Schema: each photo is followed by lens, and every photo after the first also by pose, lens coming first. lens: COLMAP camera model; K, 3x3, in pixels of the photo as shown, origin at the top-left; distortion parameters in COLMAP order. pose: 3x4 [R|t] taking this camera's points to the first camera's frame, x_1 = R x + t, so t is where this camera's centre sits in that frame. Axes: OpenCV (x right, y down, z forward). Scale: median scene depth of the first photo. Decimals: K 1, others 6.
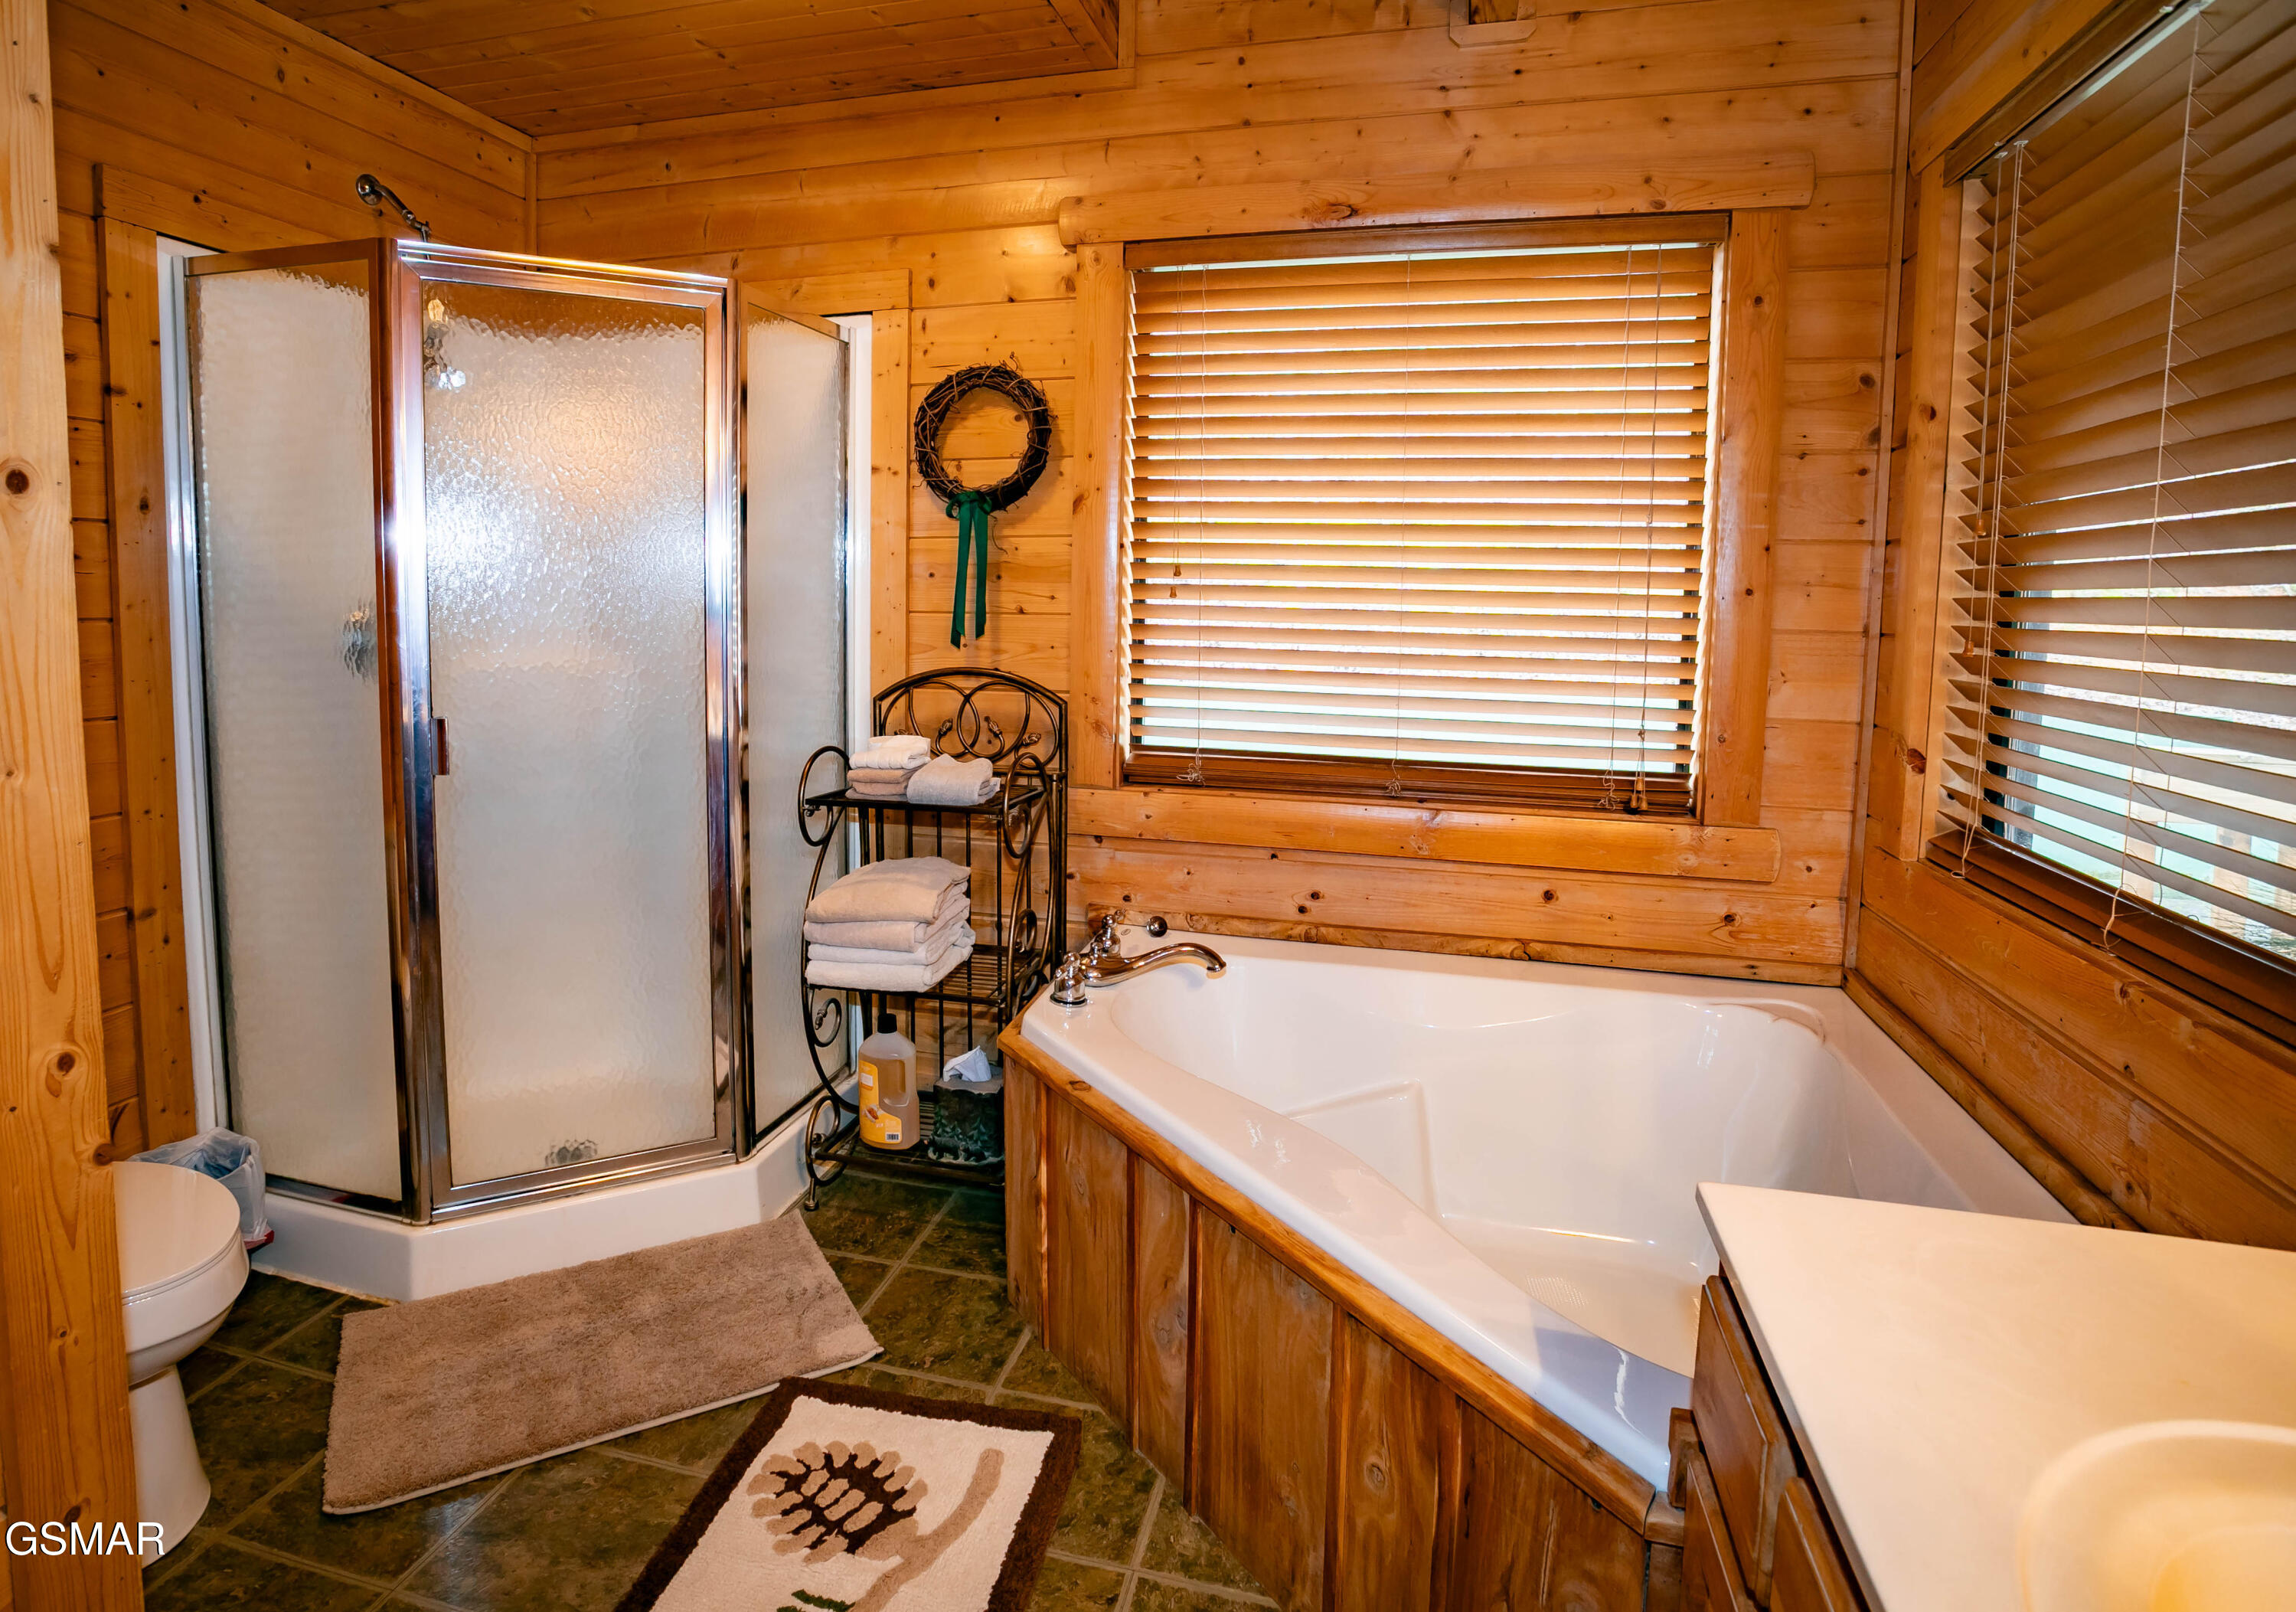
lens RADIAL K [[1226.6, 0, 1081.8], [0, 1226.6, 670.1], [0, 0, 1]] dist [-0.084996, 0.052264]
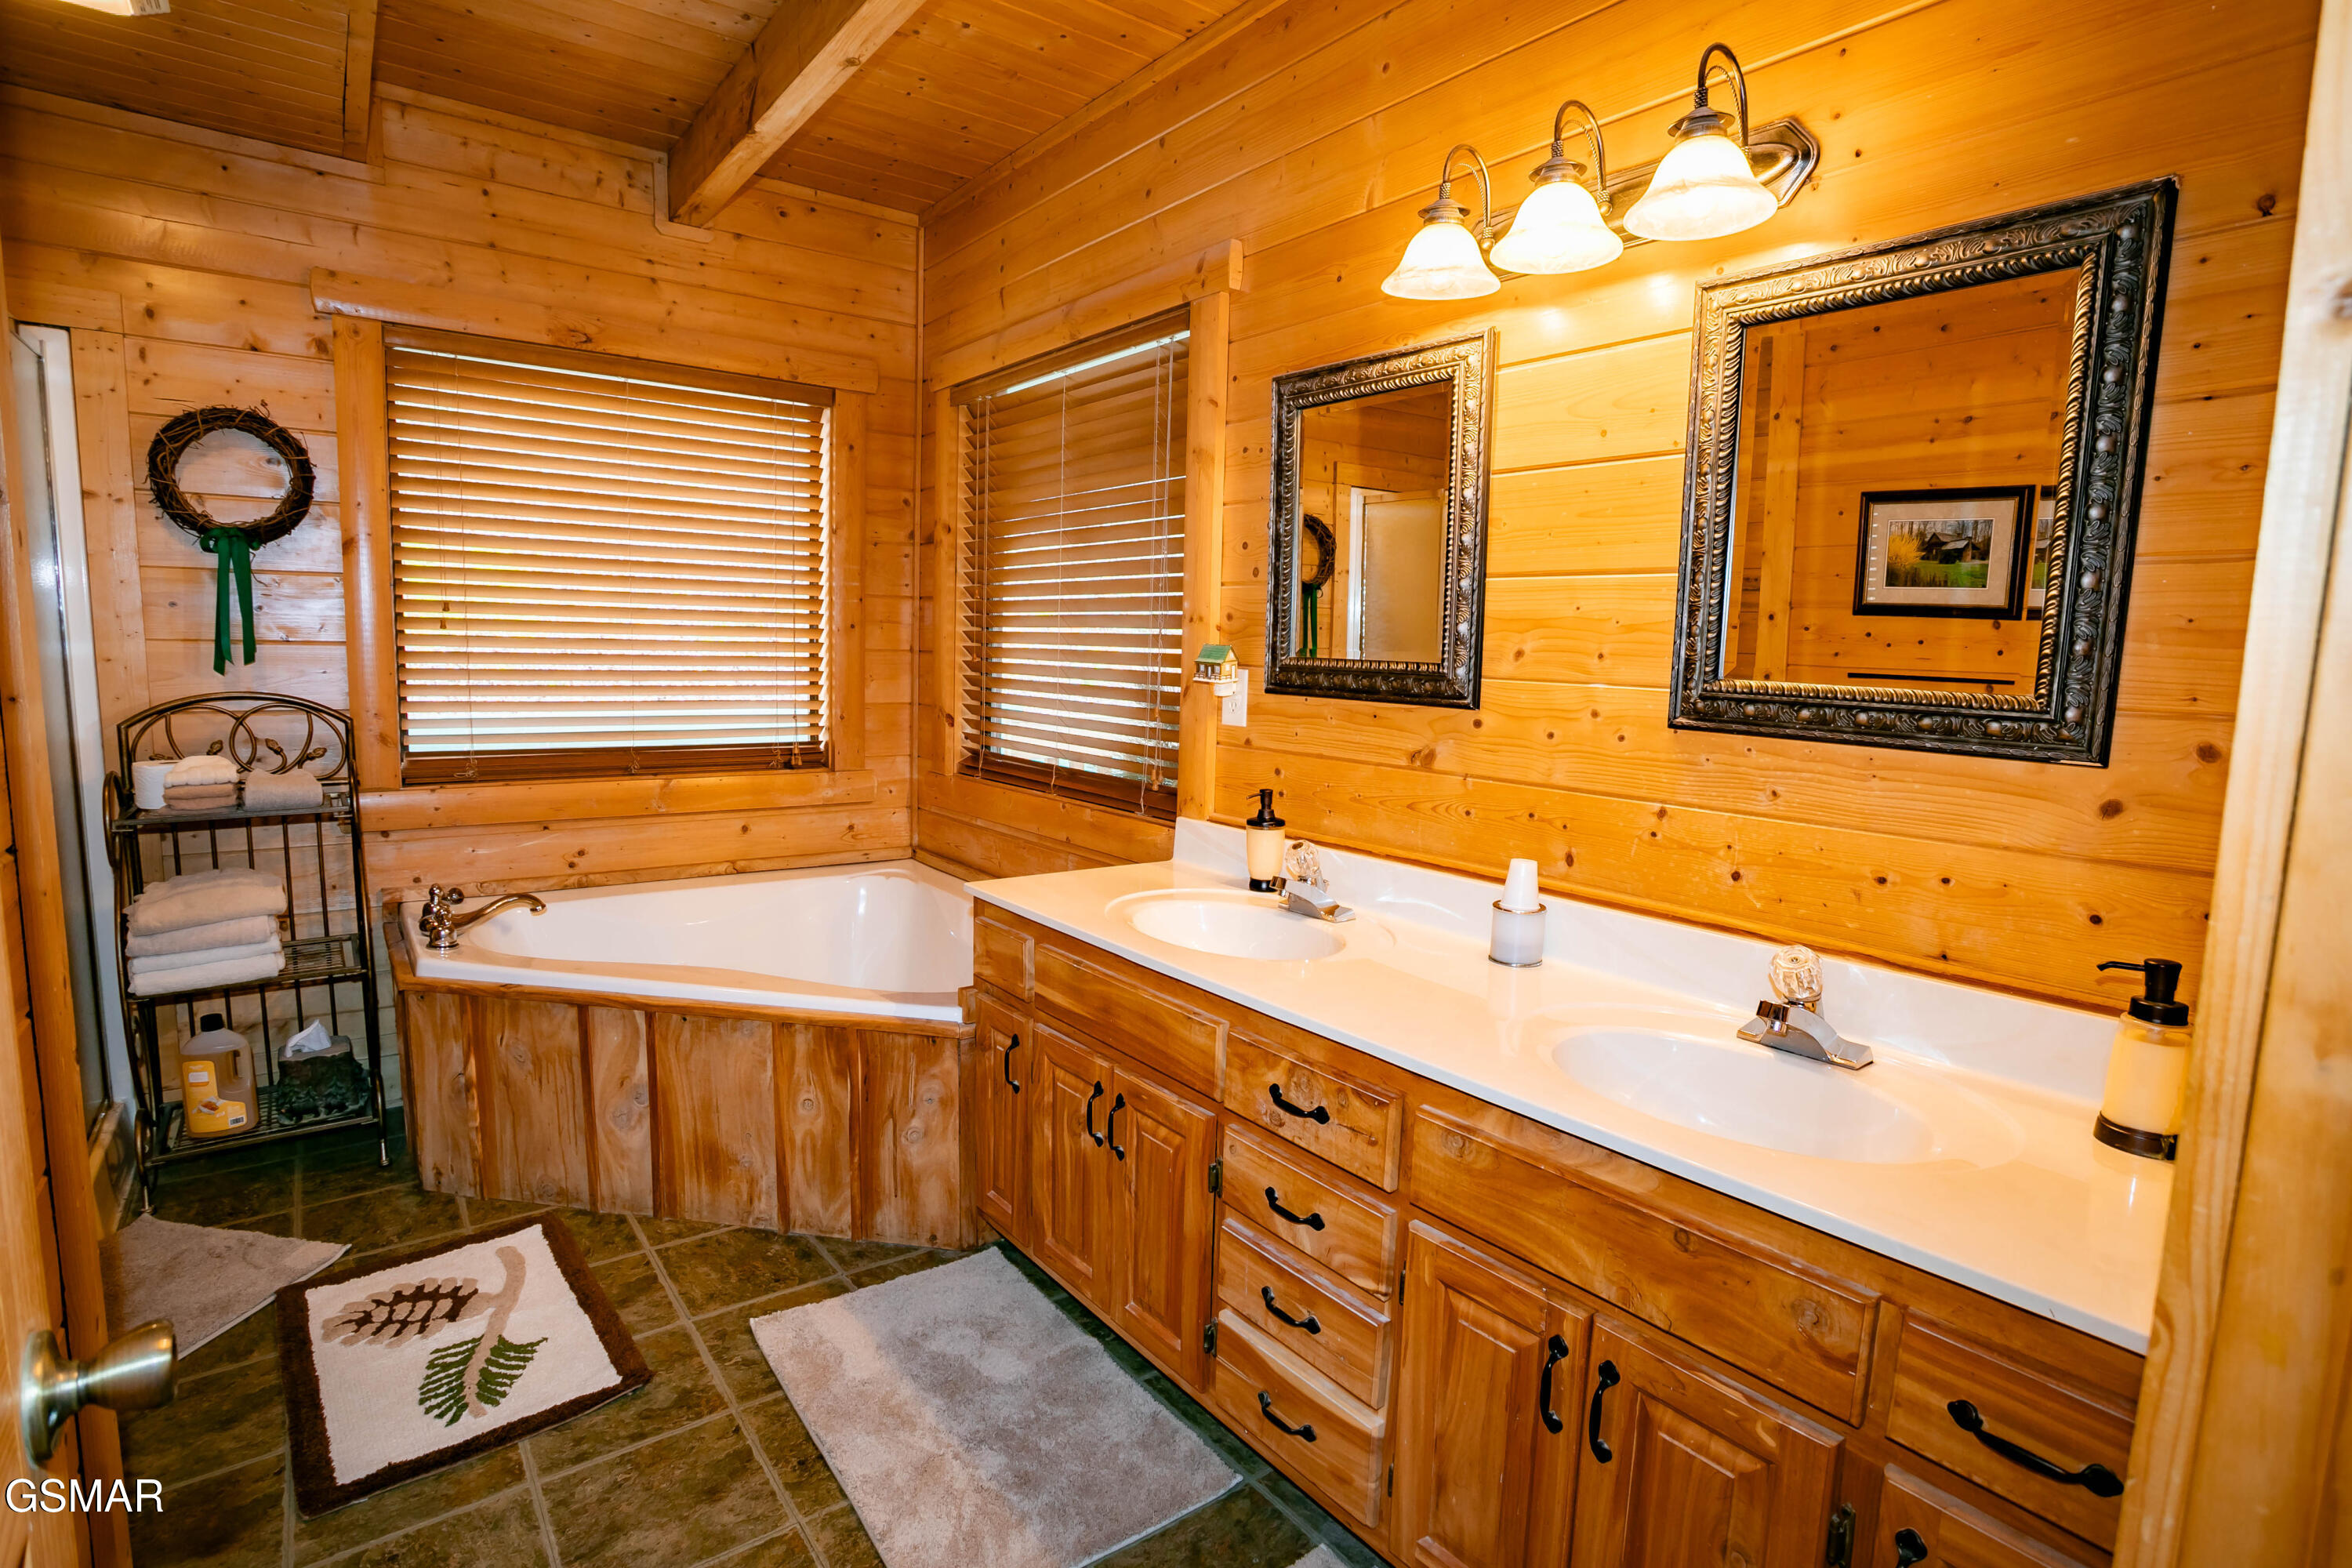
lens RADIAL K [[1116.0, 0, 1176.0], [0, 1116.0, 784.0], [0, 0, 1]] dist [-0.016551, 0.023667]
pose [[0.597280, -0.104301, 0.795222, -0.423016], [0.039537, 0.994132, 0.100694, 0.013467], [-0.801058, -0.028702, 0.597898, -0.280538]]
